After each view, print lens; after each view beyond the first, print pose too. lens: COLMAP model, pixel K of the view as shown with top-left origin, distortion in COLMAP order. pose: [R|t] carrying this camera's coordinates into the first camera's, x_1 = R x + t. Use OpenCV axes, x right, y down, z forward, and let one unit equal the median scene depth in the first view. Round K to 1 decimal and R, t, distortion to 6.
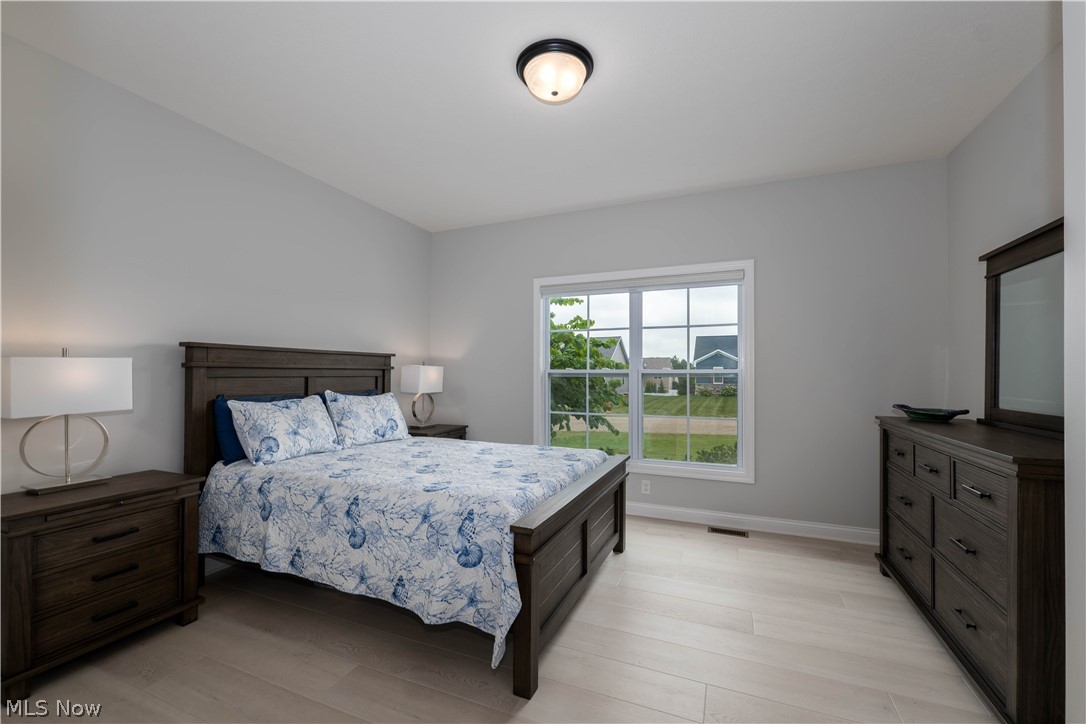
lens RADIAL K [[447.3, 0, 545.2], [0, 447.3, 368.7], [0, 0, 1]] dist [0.002803, -0.000184]
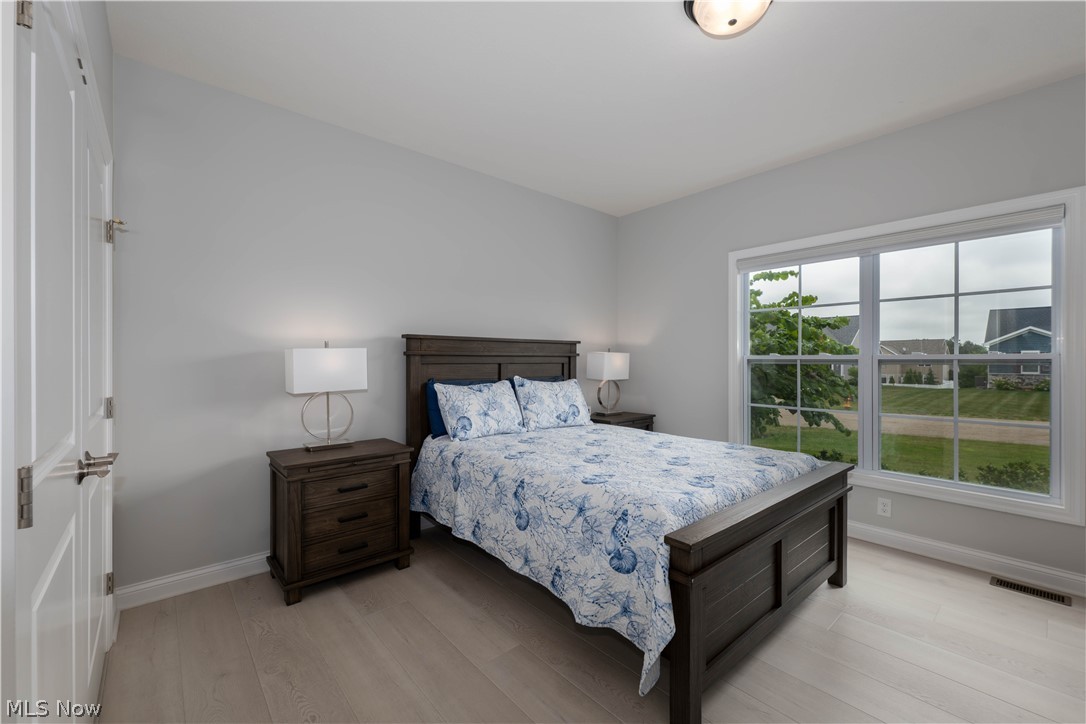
lens RADIAL K [[447.3, 0, 544.2], [0, 447.3, 359.8], [0, 0, 1]] dist [0.002803, -0.000184]
pose [[0.897650, -0.001660, -0.440706, 0.062340], [0.006066, 0.999945, 0.008589, 0.000992], [0.440667, -0.010383, 0.897610, 0.081089]]
